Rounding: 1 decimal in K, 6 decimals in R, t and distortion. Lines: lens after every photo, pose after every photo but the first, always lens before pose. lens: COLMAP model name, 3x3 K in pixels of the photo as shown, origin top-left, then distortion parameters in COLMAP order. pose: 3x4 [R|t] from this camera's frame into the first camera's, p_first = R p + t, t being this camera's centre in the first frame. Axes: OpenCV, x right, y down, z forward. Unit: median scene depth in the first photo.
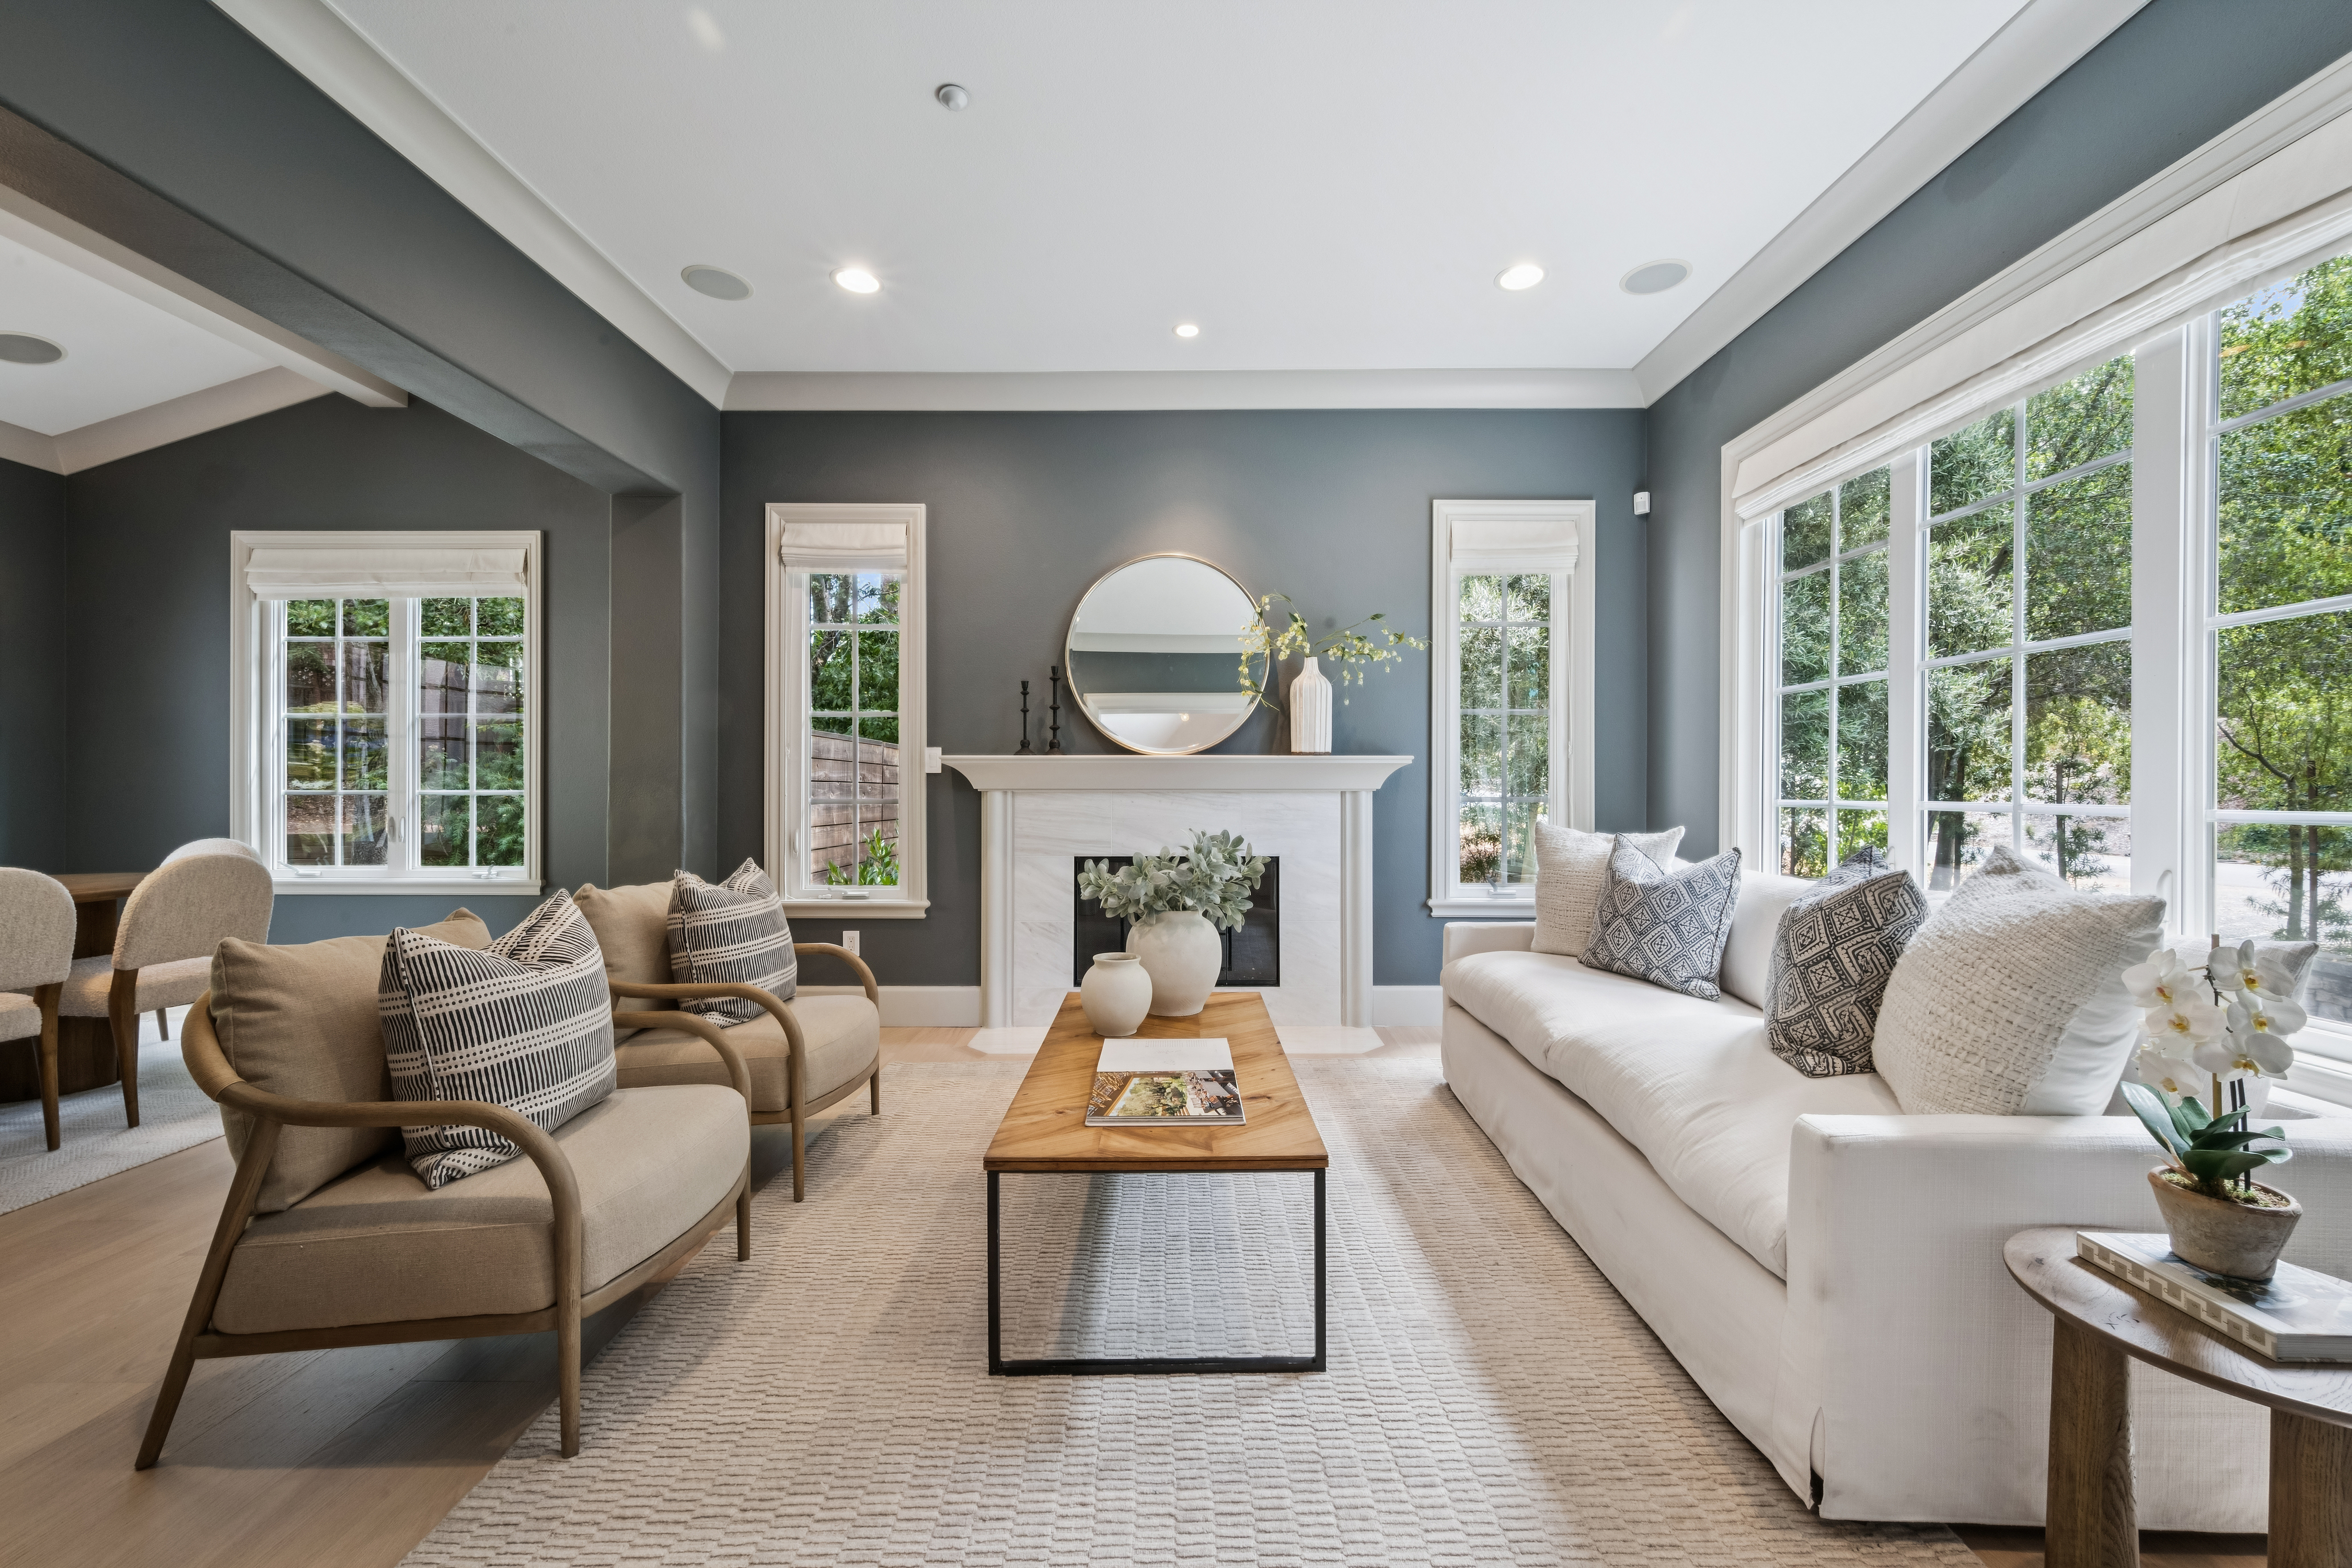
lens RADIAL K [[943.0, 0, 1176.0], [0, 943.0, 784.0], [0, 0, 1]] dist [0.001506, -0.000051]
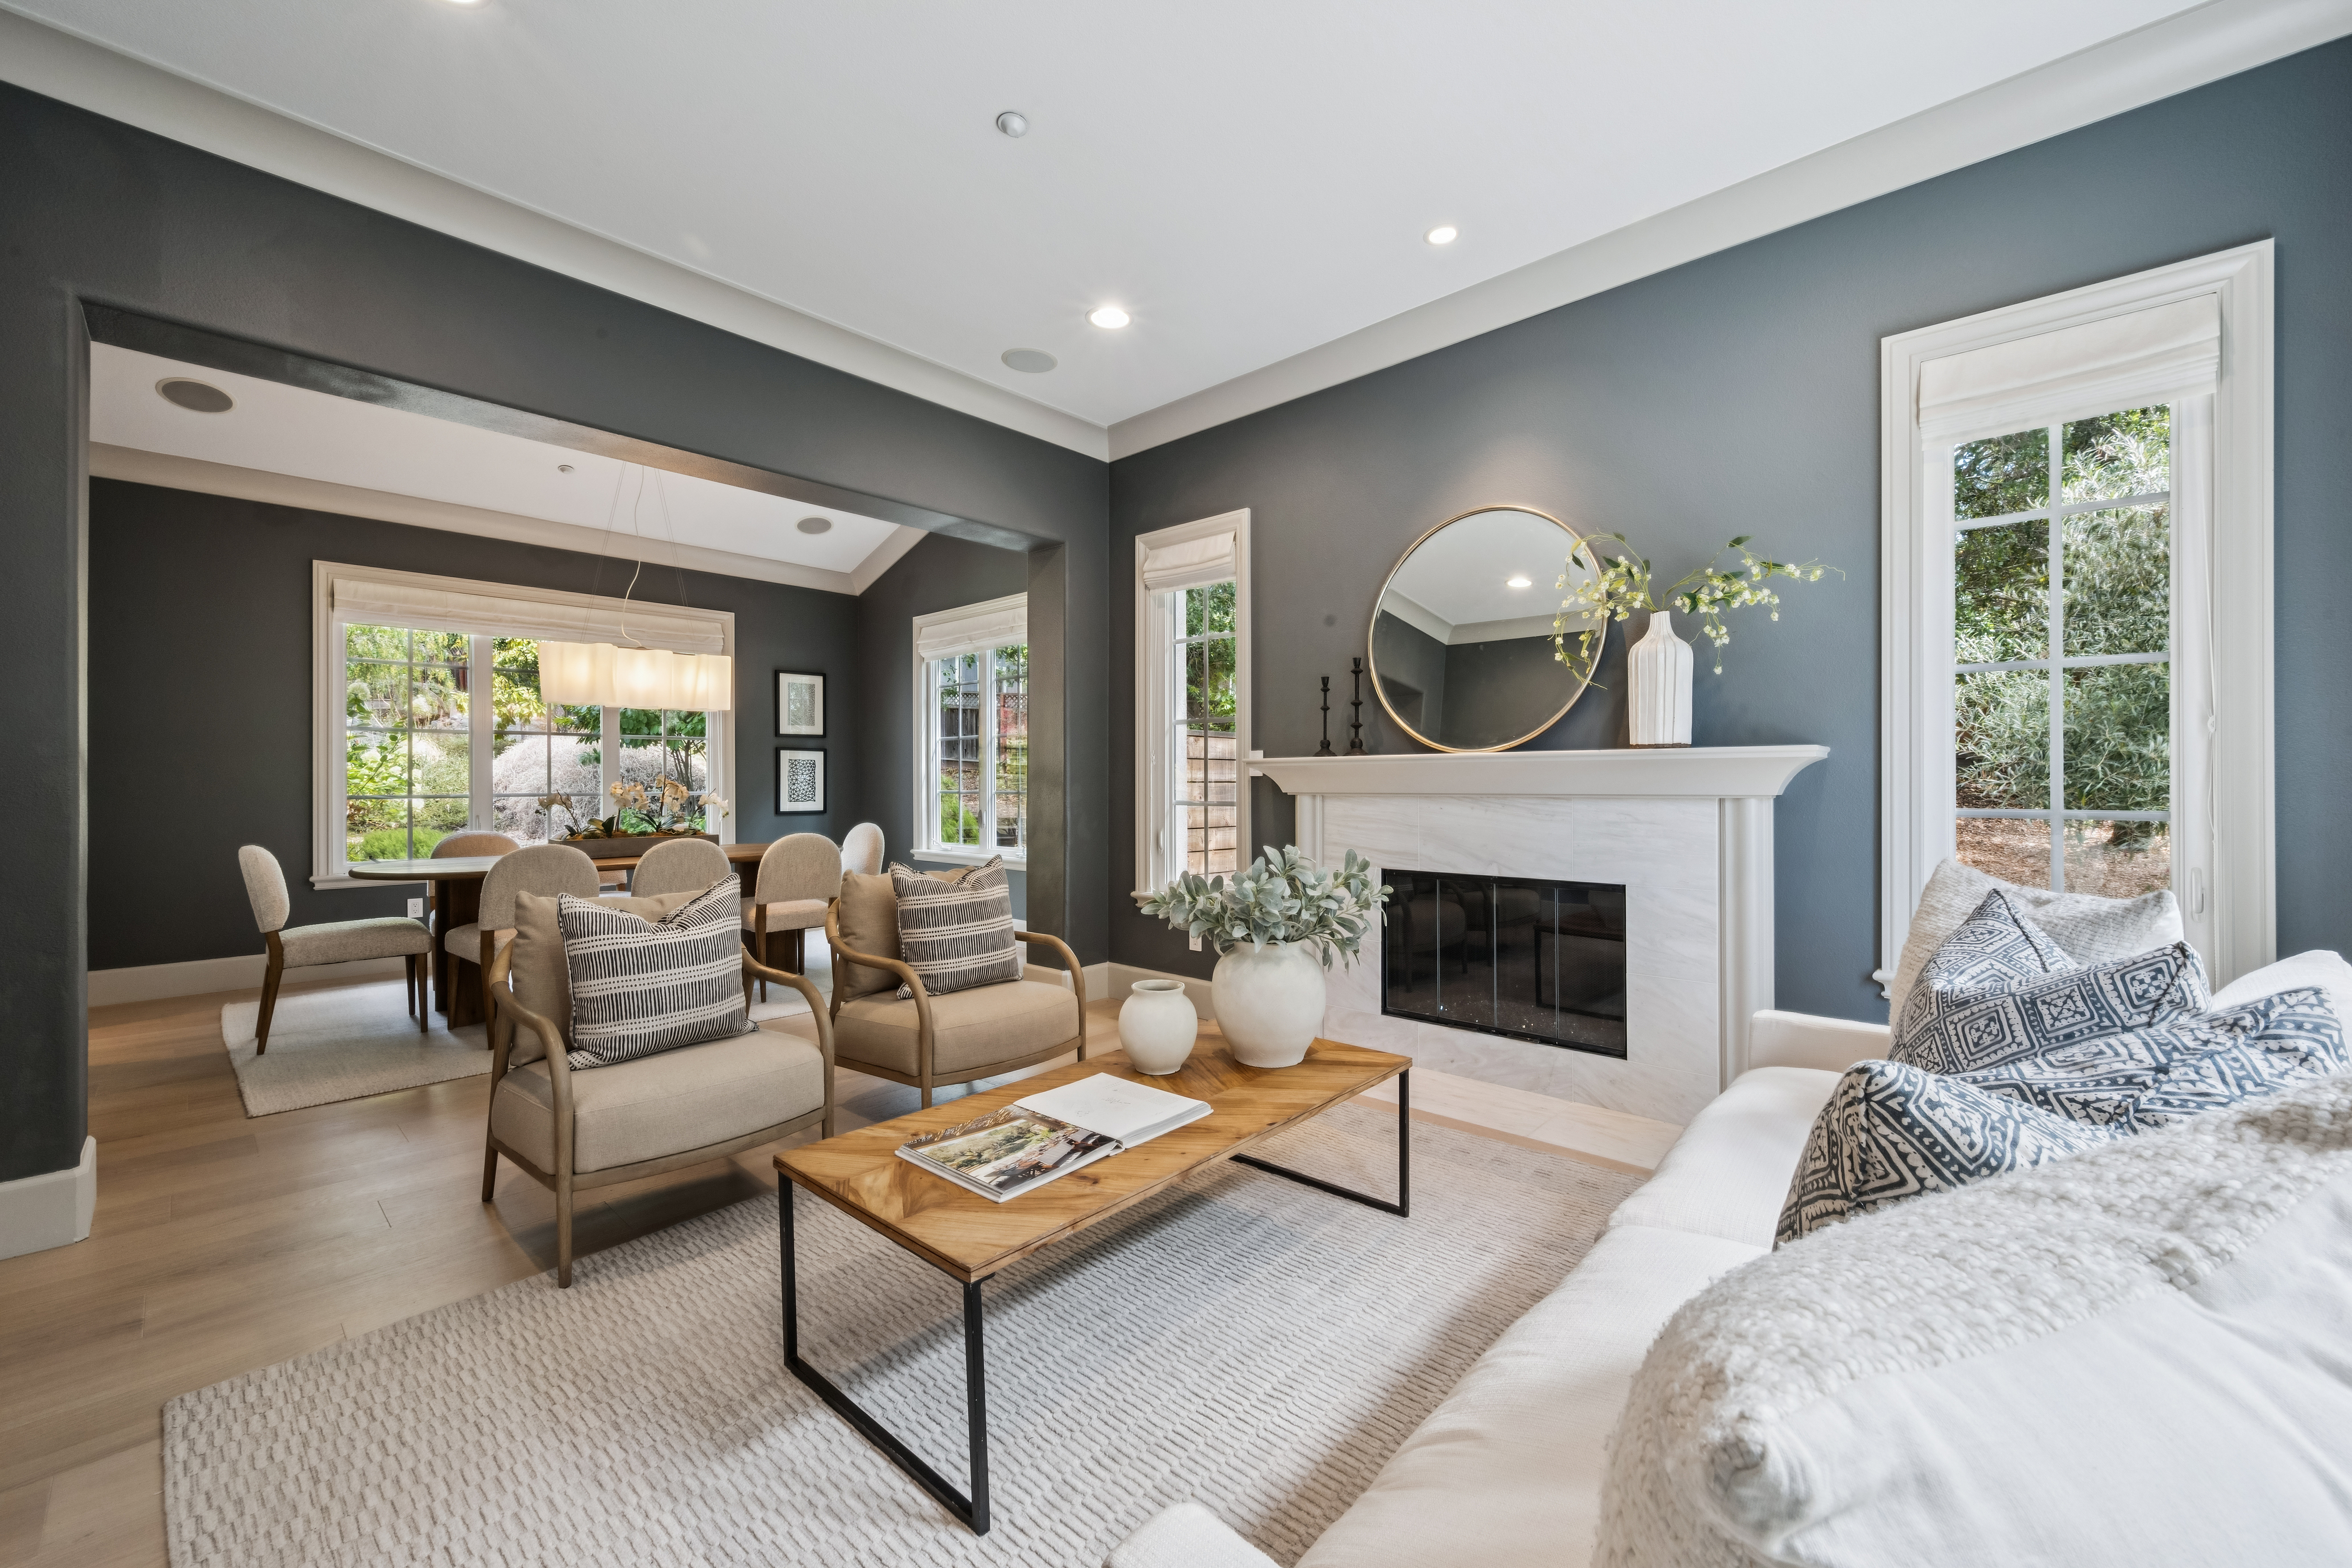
lens RADIAL K [[922.6, 0, 1176.0], [0, 922.6, 784.0], [0, 0, 1]] dist [-0.000229, -0.000181]
pose [[0.739927, -0.001996, -0.672684, 0.342678], [0.005837, 0.999977, 0.003453, -0.007495], [0.672662, -0.006482, 0.739922, 0.227141]]
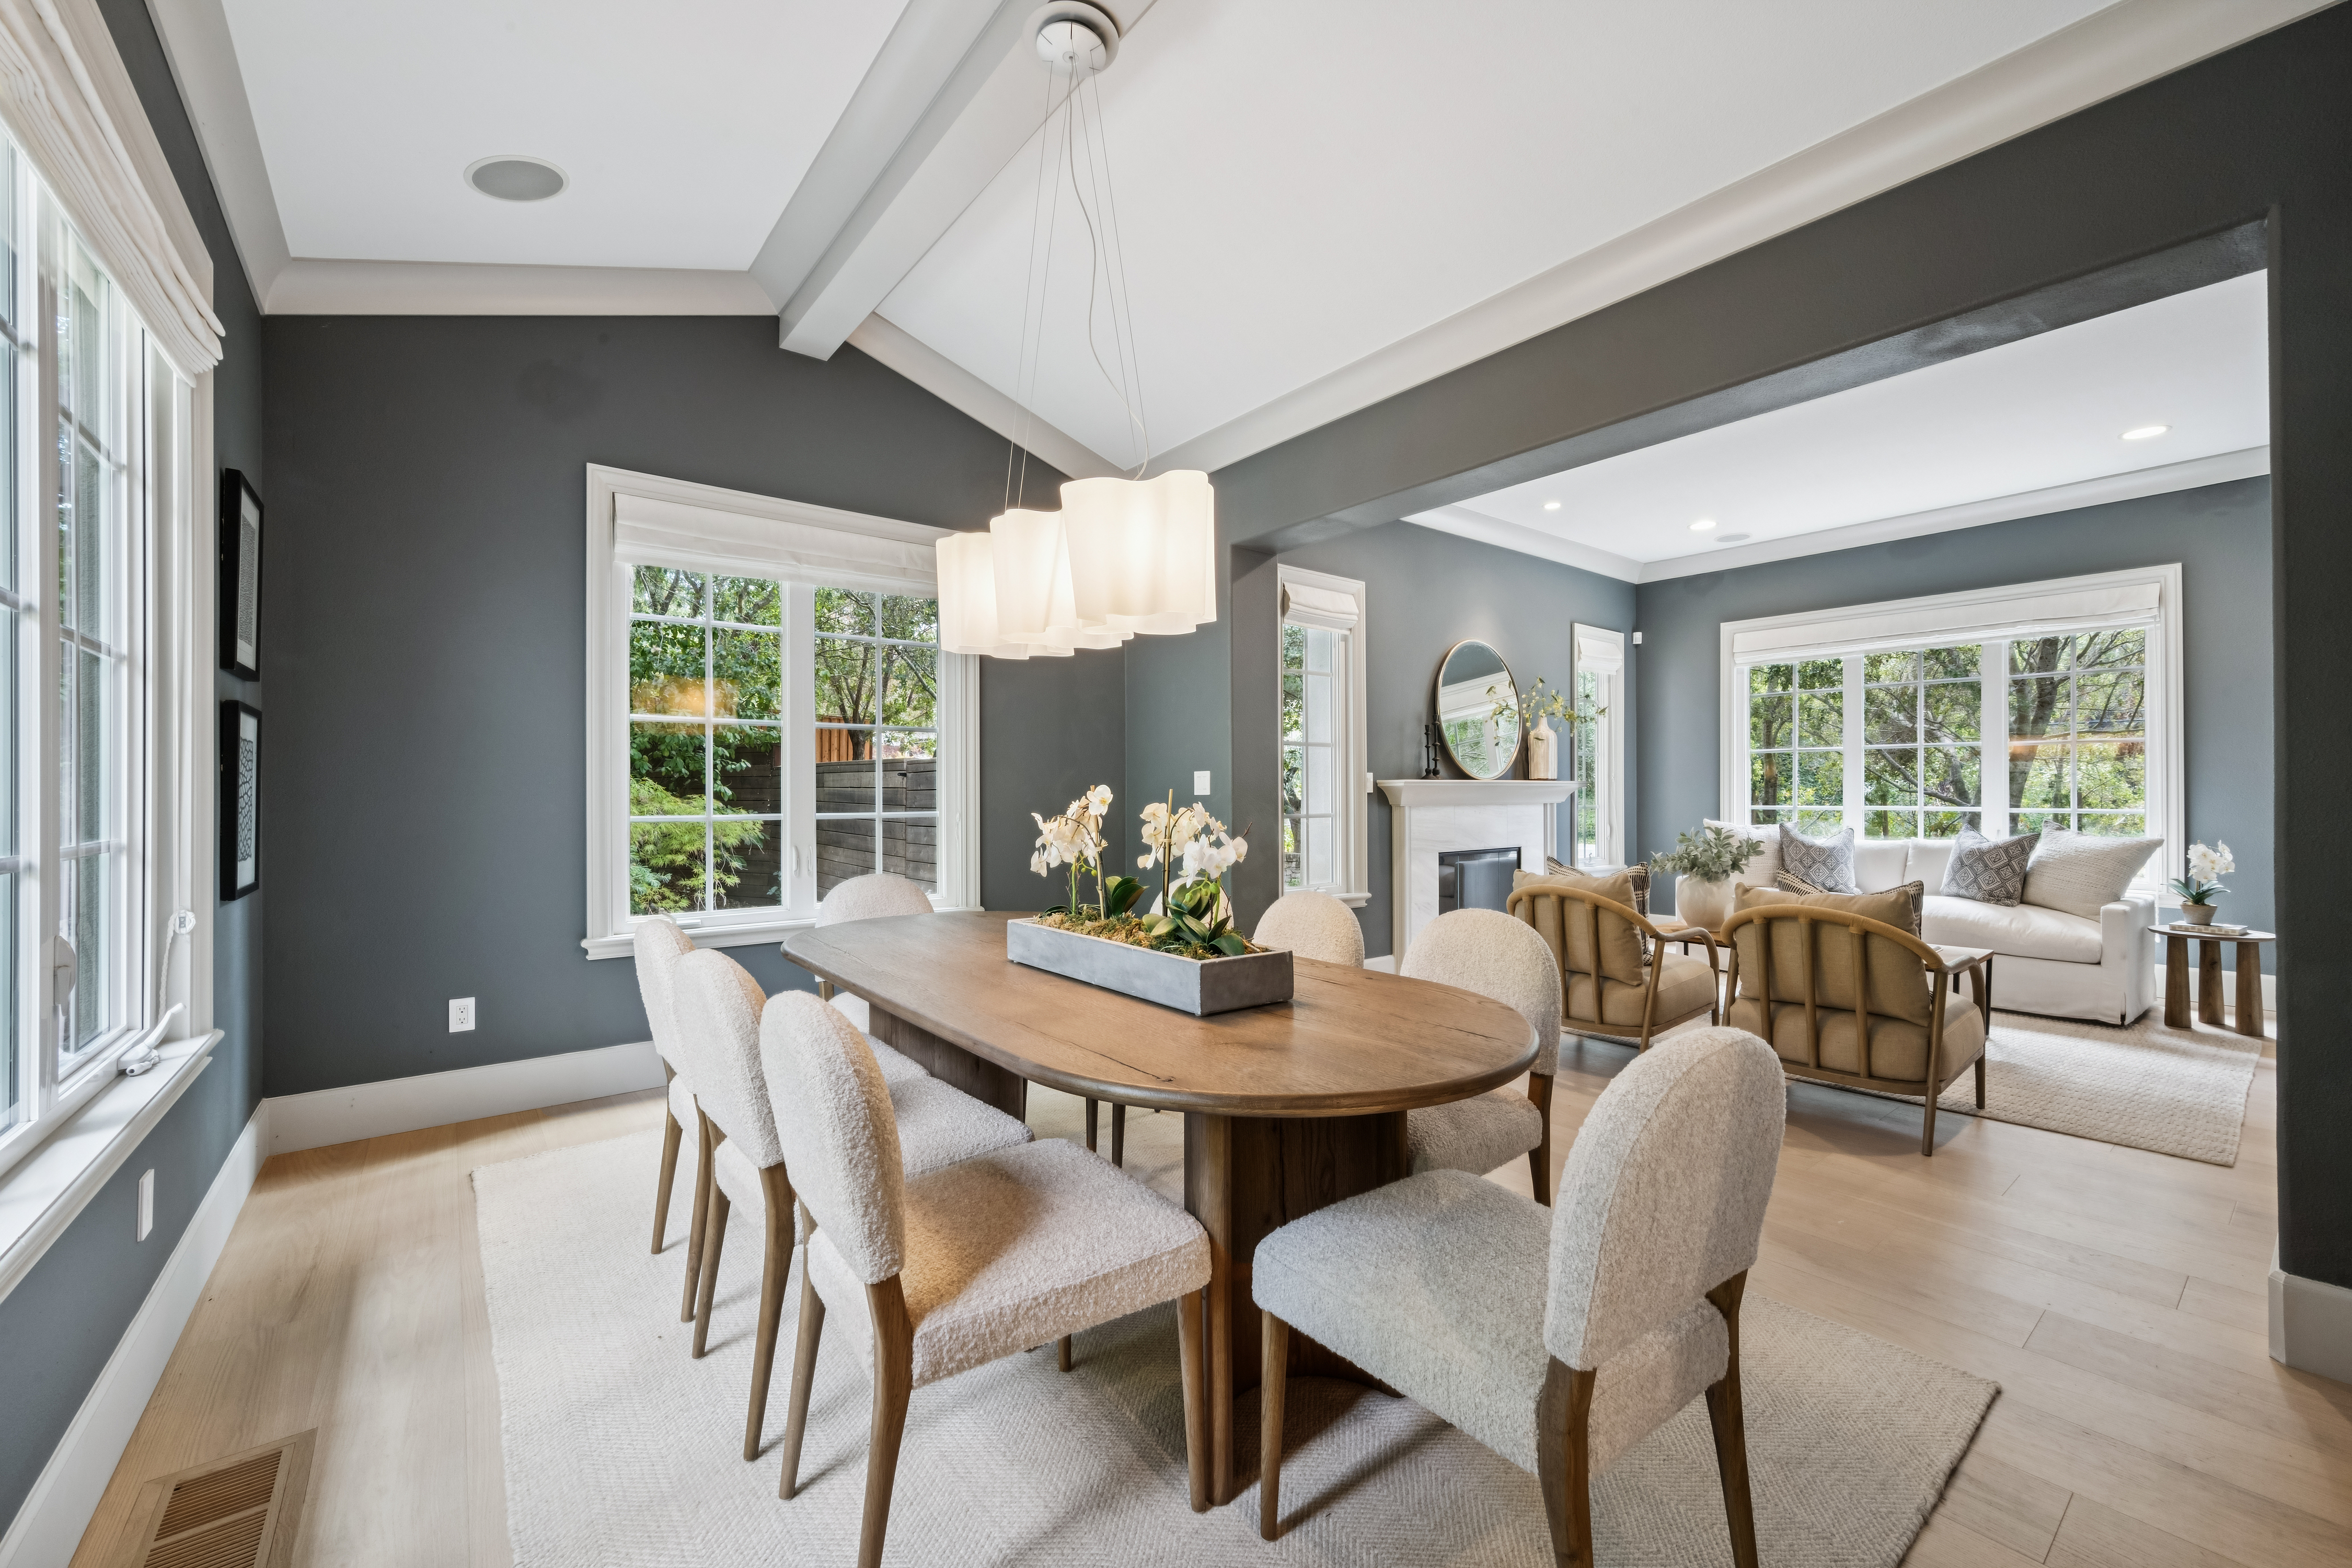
lens RADIAL K [[922.6, 0, 1176.0], [0, 922.6, 784.0], [0, 0, 1]] dist [-0.000229, -0.000181]
pose [[0.783992, -0.000520, 0.620771, -1.264256], [0.003429, 0.999988, -0.003493, -0.019706], [-0.620761, 0.004867, 0.783985, 0.186277]]
